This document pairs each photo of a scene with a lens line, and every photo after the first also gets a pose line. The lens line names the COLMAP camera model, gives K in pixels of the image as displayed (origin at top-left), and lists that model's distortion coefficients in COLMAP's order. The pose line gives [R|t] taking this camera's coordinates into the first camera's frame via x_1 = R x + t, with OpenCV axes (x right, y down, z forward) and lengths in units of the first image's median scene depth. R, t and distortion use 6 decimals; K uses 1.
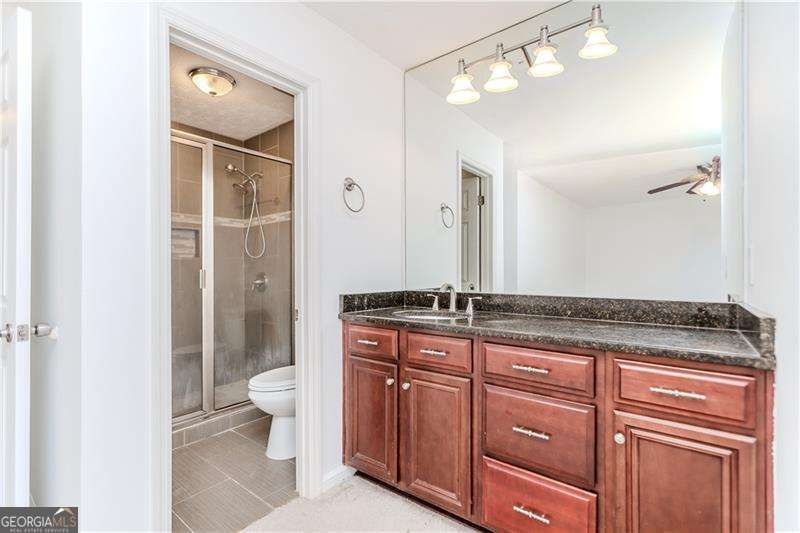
lens RADIAL K [[363.0, 0, 399.7], [0, 363.0, 269.9], [0, 0, 1]] dist [-0.013838, -0.000270]
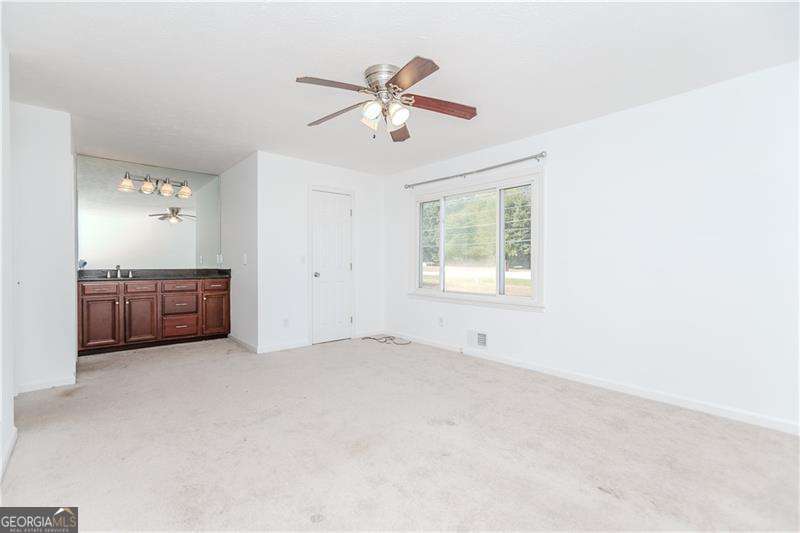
lens RADIAL K [[363.0, 0, 400.7], [0, 363.0, 265.6], [0, 0, 1]] dist [-0.013838, -0.000270]
pose [[0.173515, -0.003778, 0.984824, -3.070826], [-0.005550, 0.999973, 0.004814, 0.036038], [-0.984816, -0.006301, 0.173490, -1.970468]]
